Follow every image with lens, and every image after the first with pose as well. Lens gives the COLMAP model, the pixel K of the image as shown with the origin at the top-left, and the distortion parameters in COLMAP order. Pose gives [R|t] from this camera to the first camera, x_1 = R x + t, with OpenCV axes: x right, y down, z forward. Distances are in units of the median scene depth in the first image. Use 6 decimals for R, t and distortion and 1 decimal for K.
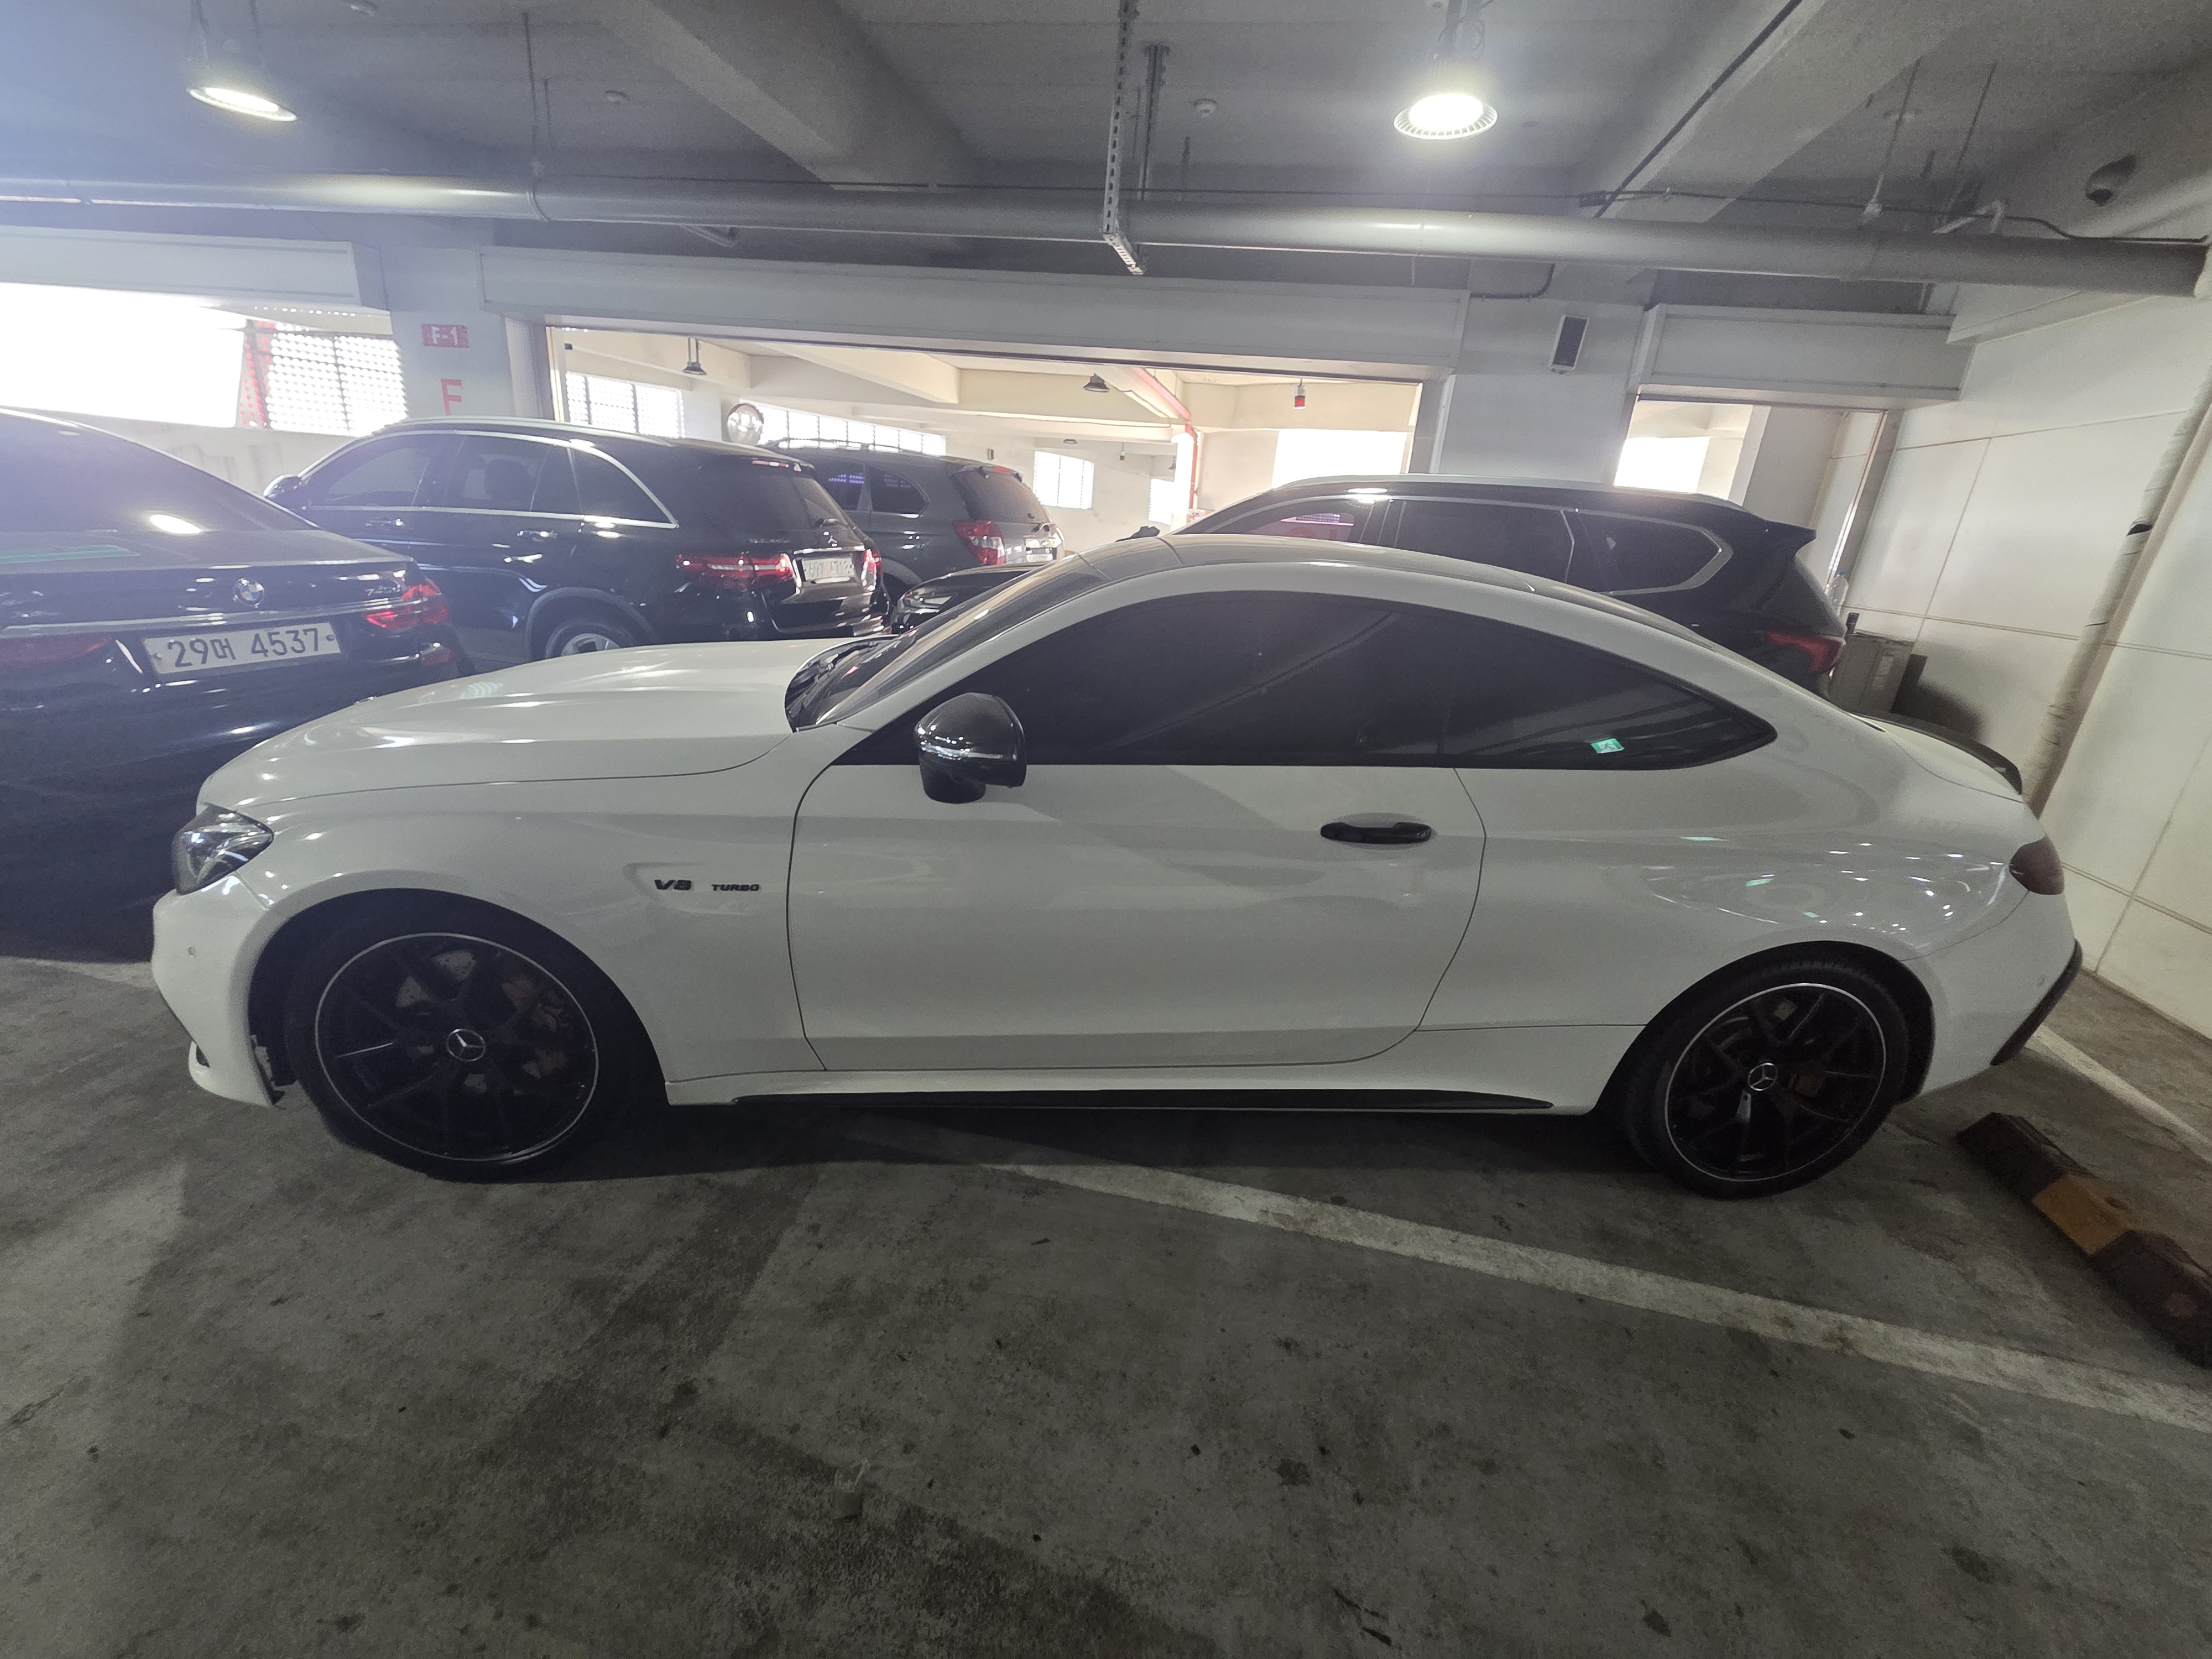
lens RADIAL K [[908.4, 0, 1114.2], [0, 908.4, 820.6], [0, 0, 1]] dist [0.000219, -0.000438]
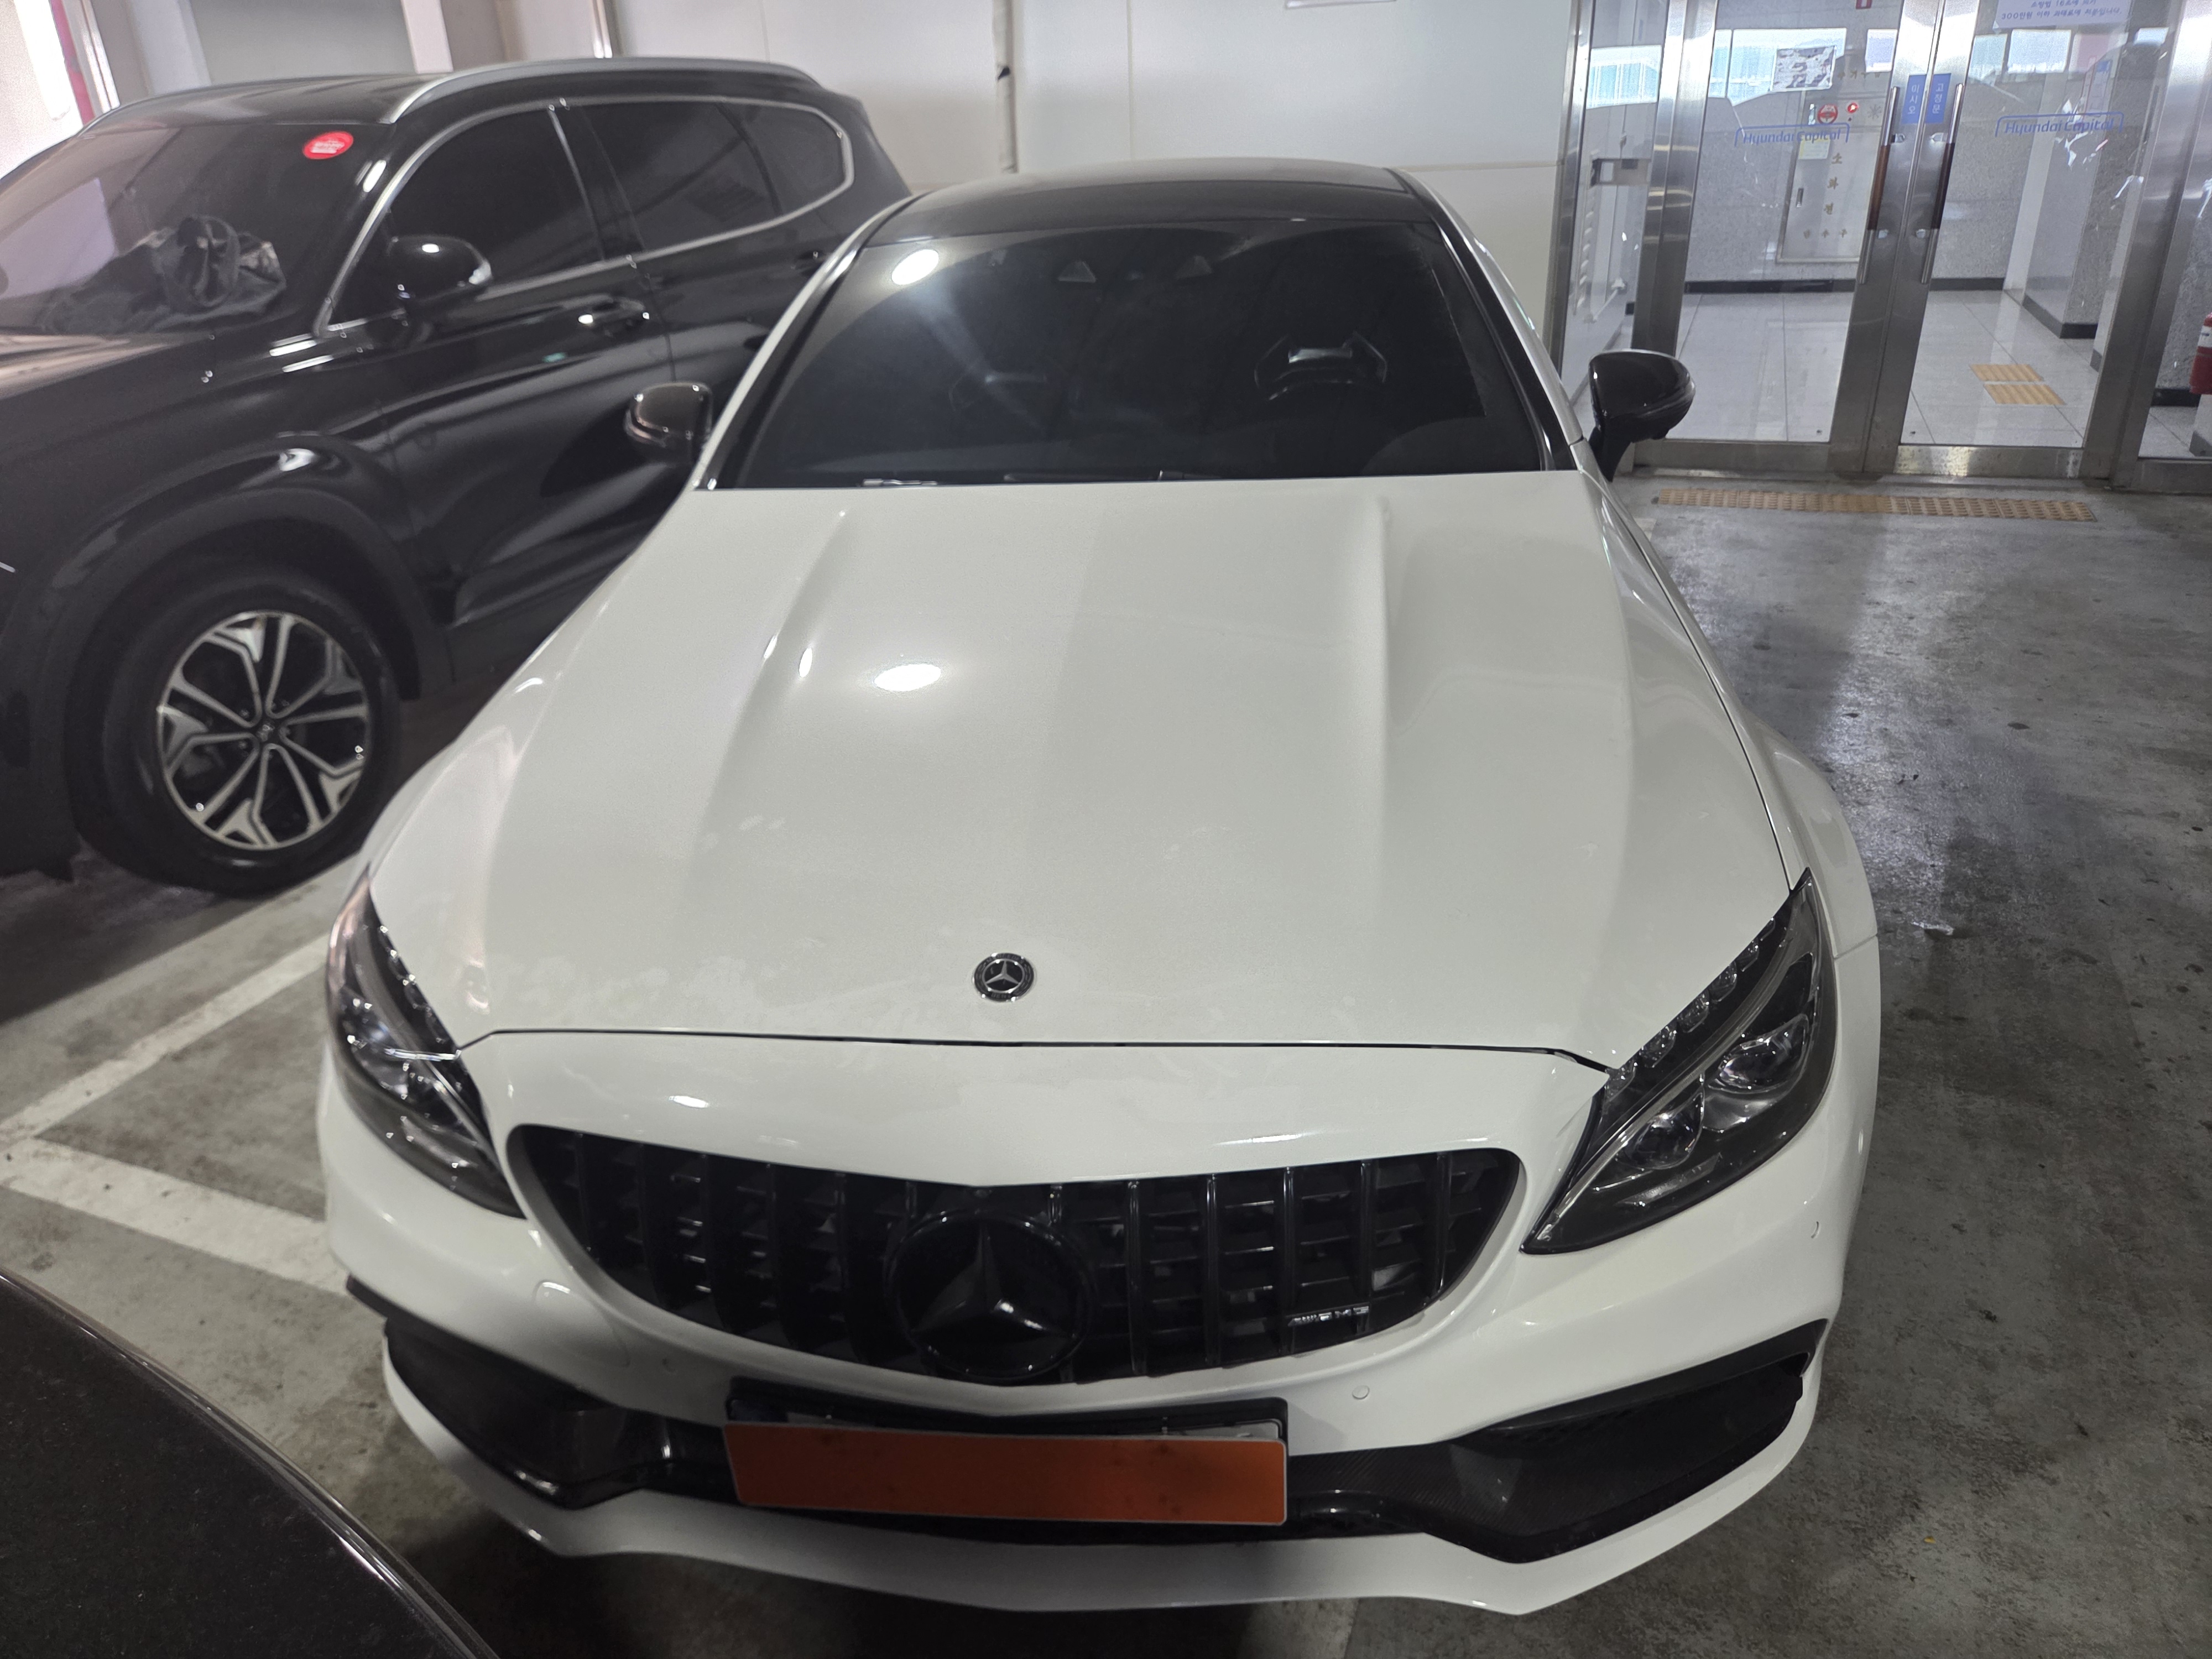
lens RADIAL K [[1502.8, 0, 1098.4], [0, 1502.8, 794.9], [0, 0, 1]] dist [0.046345, -0.042722]
pose [[0.179264, -0.483093, 0.857022, -1.747537], [0.371313, 0.839927, 0.395789, -0.555417], [-0.911038, 0.247273, 0.329947, 1.042868]]
